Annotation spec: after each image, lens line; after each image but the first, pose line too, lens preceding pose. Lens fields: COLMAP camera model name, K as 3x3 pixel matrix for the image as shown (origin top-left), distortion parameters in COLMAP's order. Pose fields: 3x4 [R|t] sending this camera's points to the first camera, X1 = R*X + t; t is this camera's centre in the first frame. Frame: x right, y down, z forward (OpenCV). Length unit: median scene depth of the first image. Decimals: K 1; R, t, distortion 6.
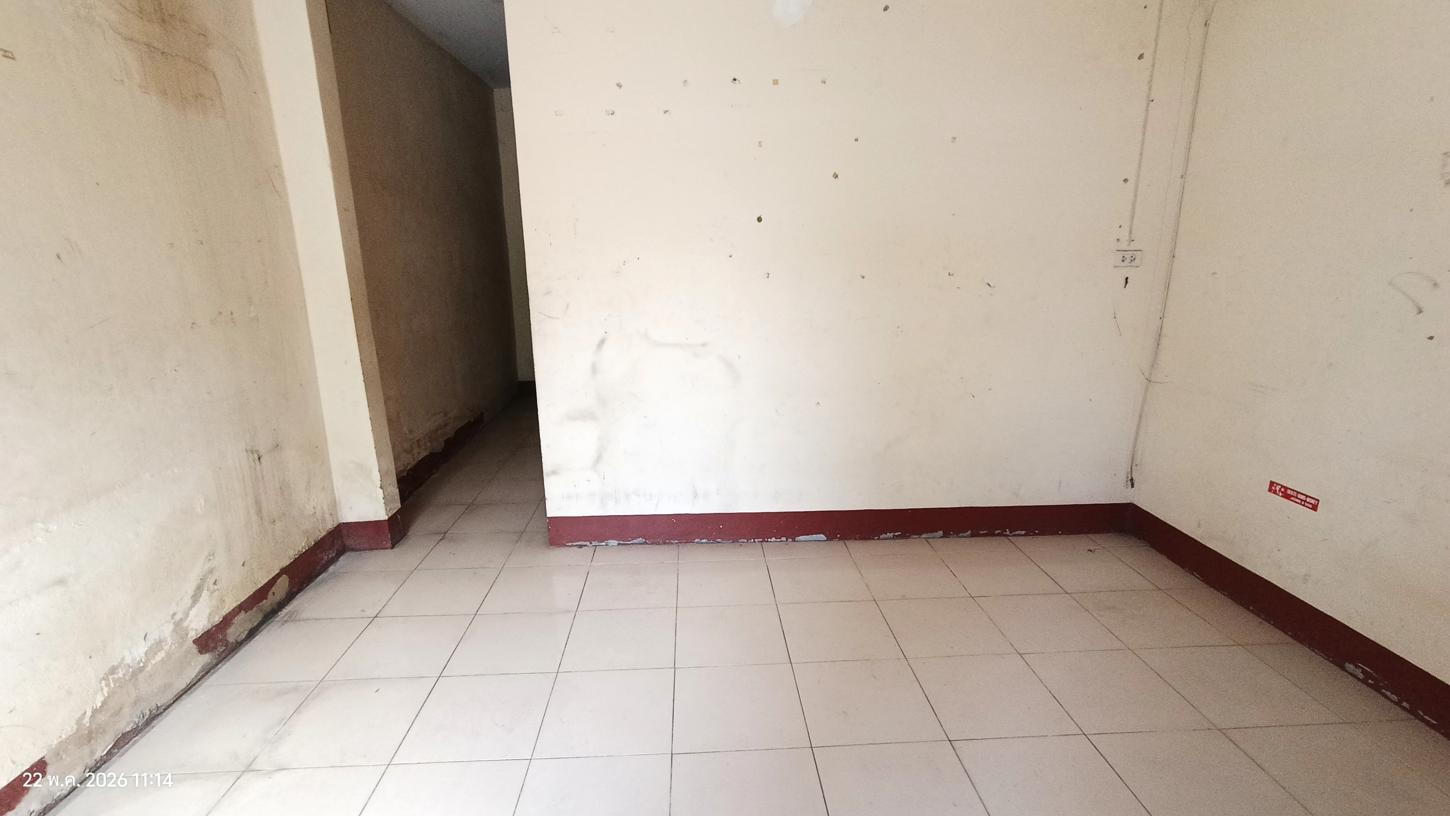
lens RADIAL K [[664.6, 0, 717.0], [0, 664.6, 411.0], [0, 0, 1]] dist [-0.000748, 0.000151]
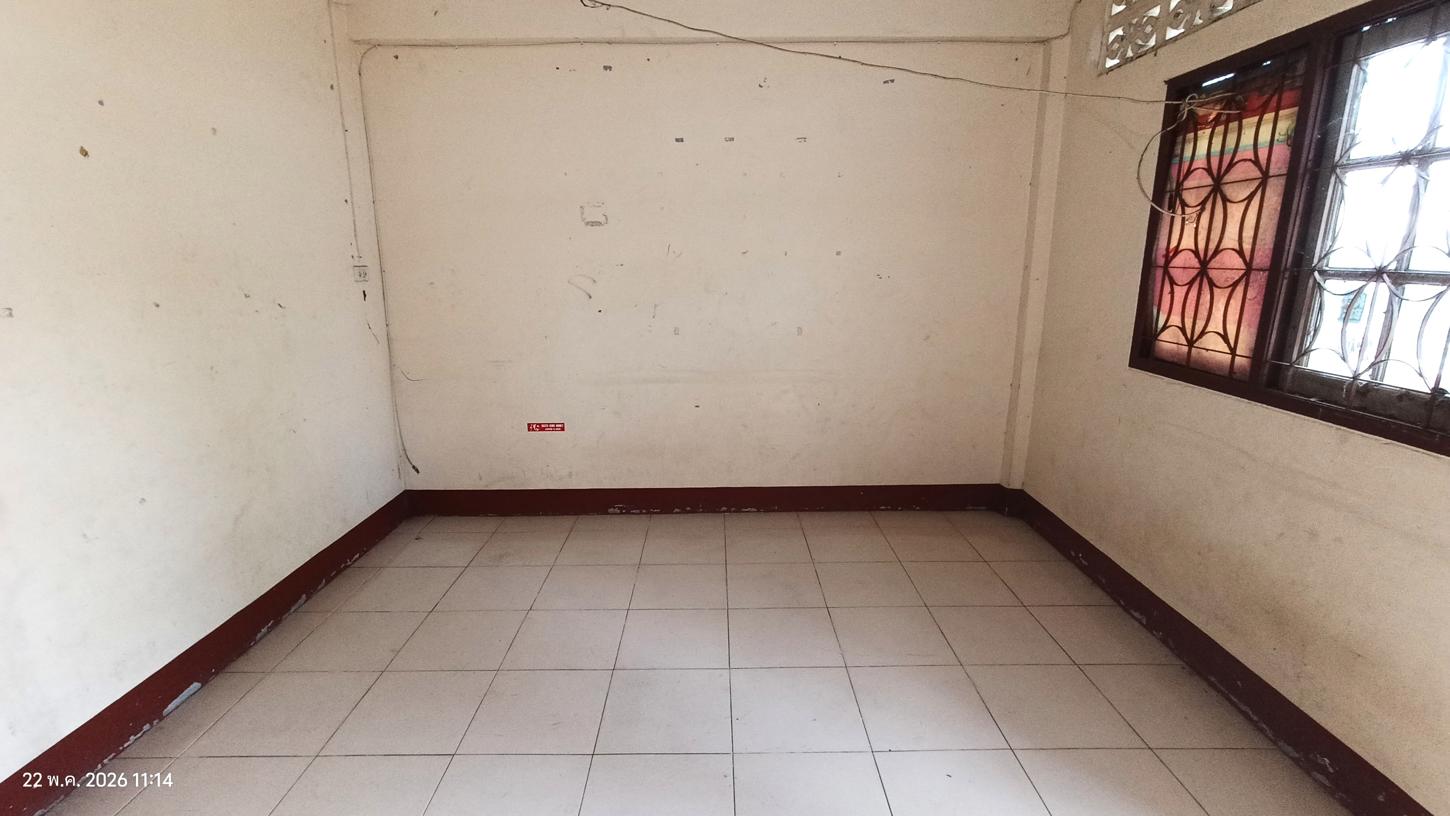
lens RADIAL K [[664.6, 0, 713.8], [0, 664.6, 410.6], [0, 0, 1]] dist [-0.000748, 0.000151]
pose [[0.057280, -0.215040, 0.974924, -0.454119], [0.251375, 0.948172, 0.194370, -0.084092], [-0.966193, 0.233938, 0.108367, 0.380657]]
